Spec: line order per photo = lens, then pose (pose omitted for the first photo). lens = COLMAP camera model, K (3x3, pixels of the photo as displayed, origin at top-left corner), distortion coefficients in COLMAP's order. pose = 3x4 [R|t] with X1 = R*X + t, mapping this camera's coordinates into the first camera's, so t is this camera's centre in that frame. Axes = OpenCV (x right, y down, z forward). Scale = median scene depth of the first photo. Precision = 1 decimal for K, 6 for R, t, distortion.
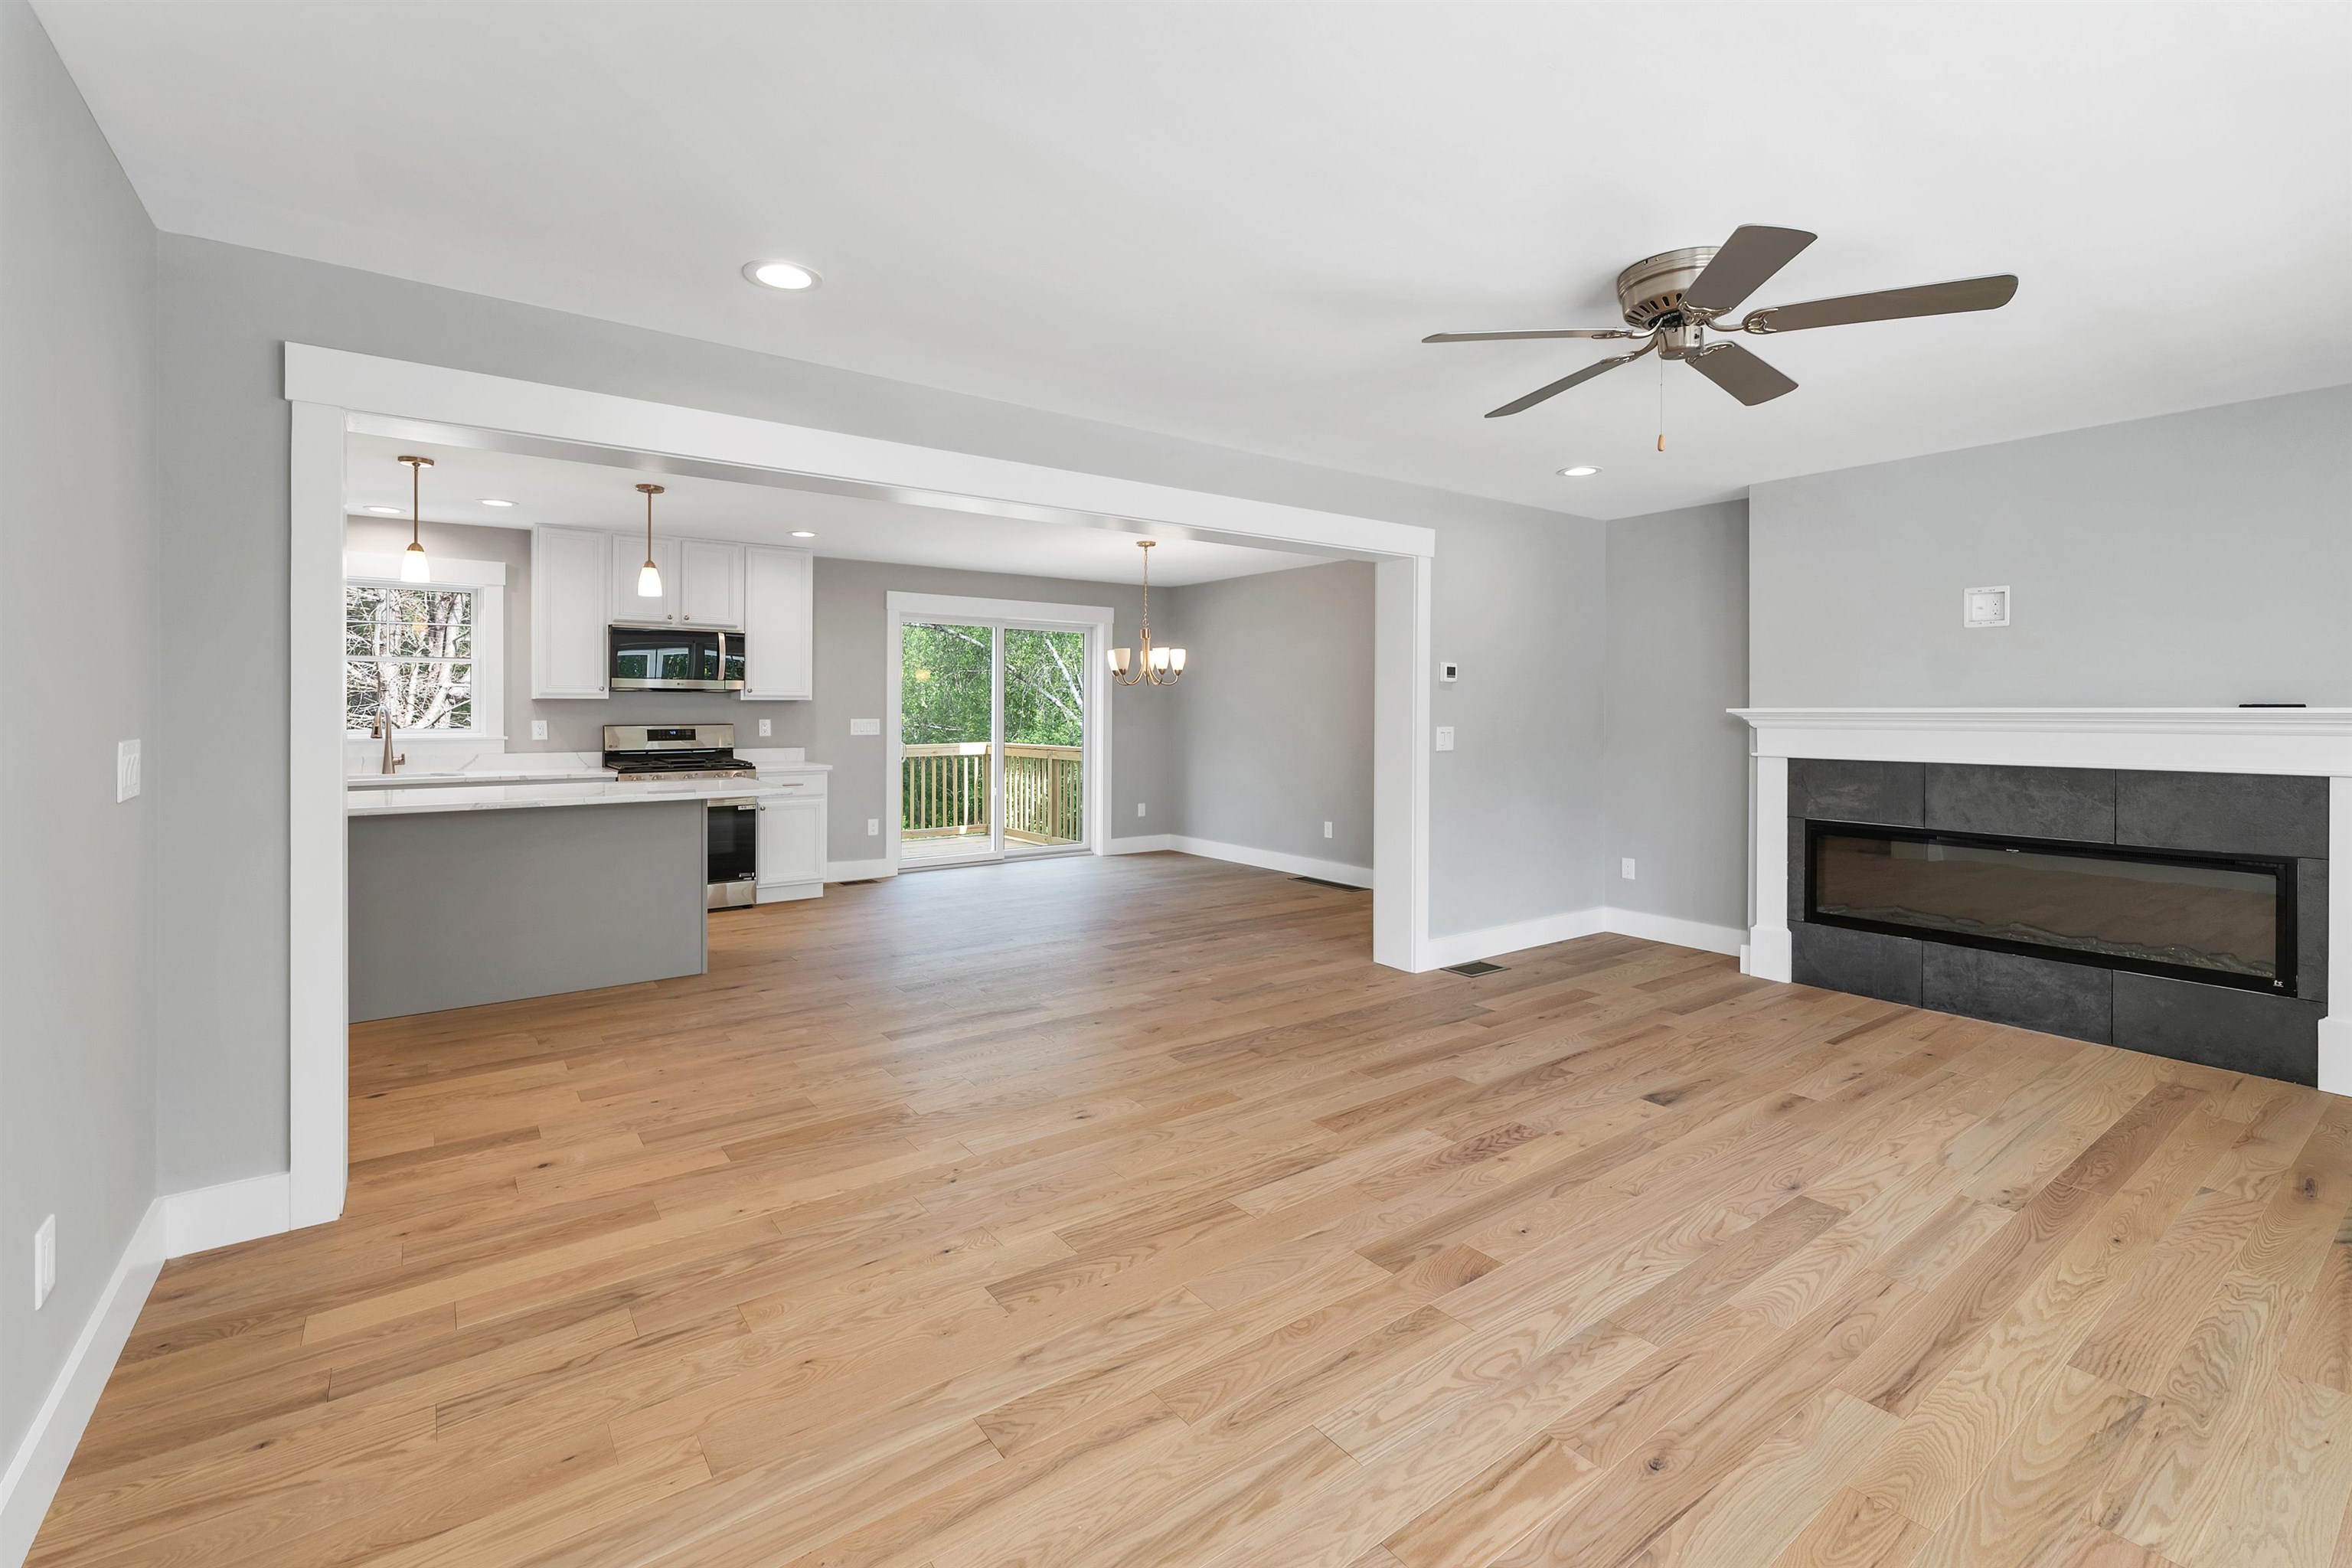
lens RADIAL K [[994.9, 0, 1096.3], [0, 994.9, 715.4], [0, 0, 1]] dist [-0.000434, -0.000630]
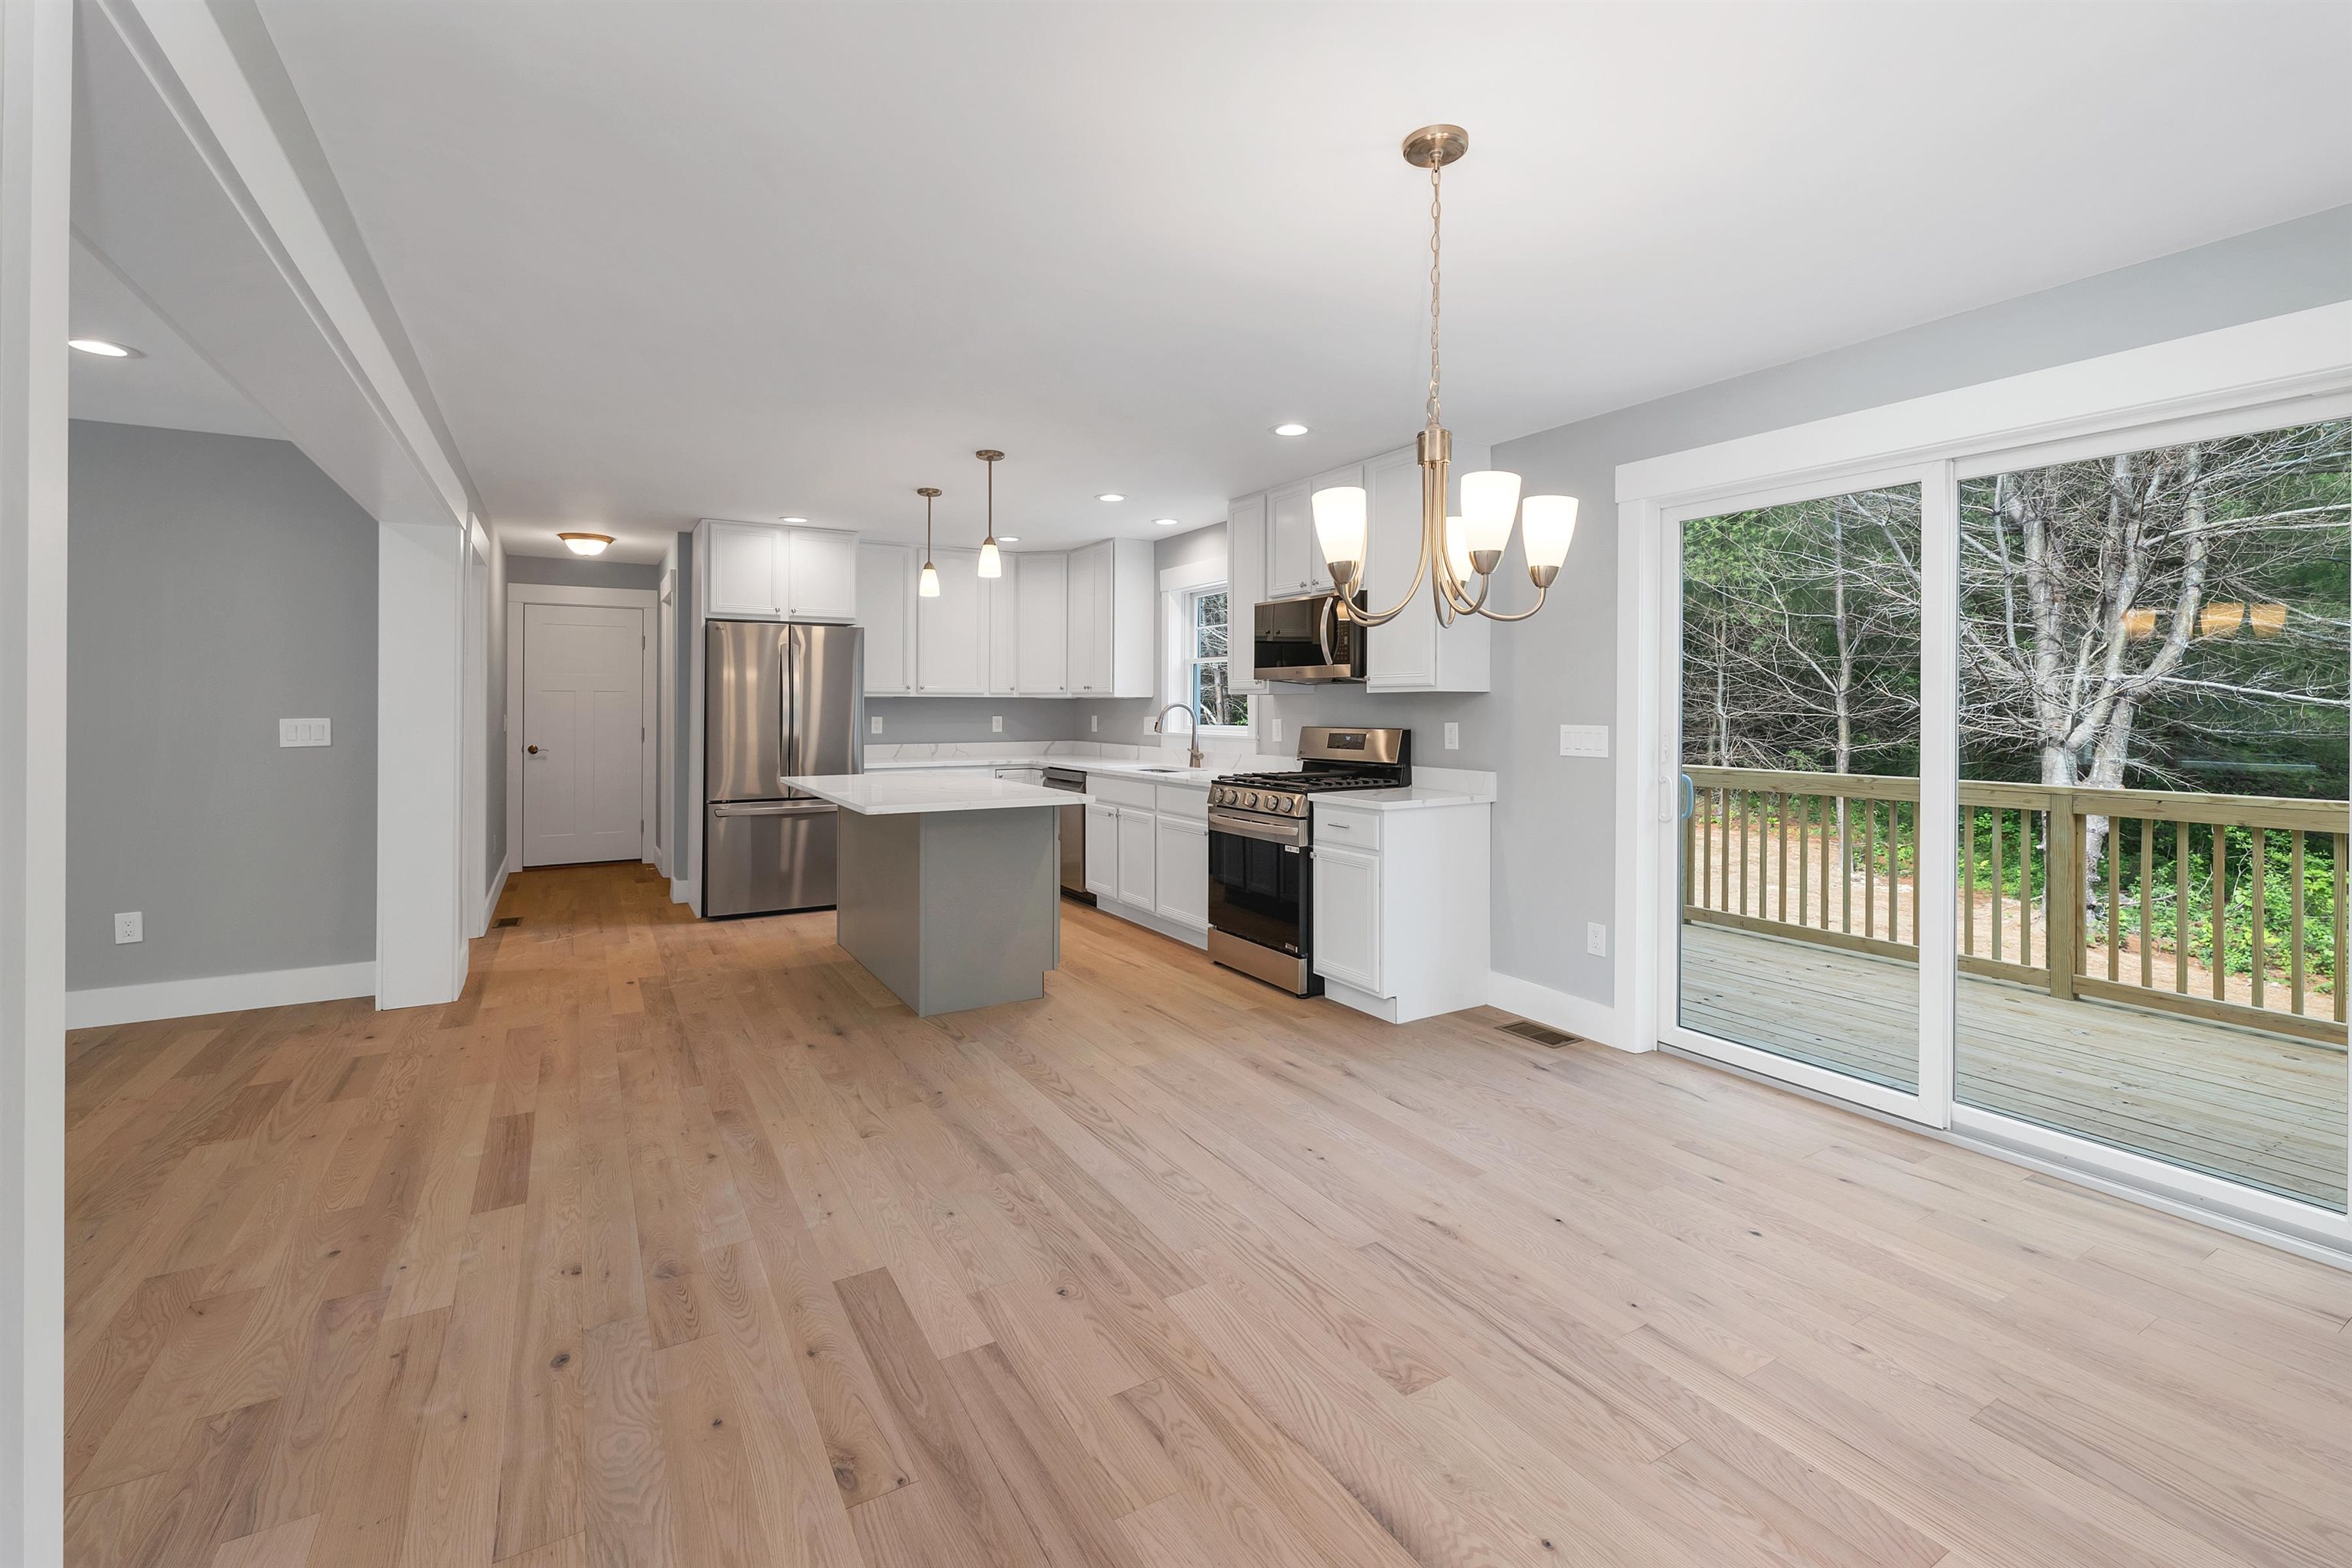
lens RADIAL K [[1034.6, 0, 1201.1], [0, 1034.6, 725.1], [0, 0, 1]] dist [0.018409, -0.005097]
pose [[-0.036162, 0.017982, -0.999184, 0.753911], [-0.008997, 0.999792, 0.018318, -0.012976], [0.999305, 0.009652, -0.035993, 1.972497]]
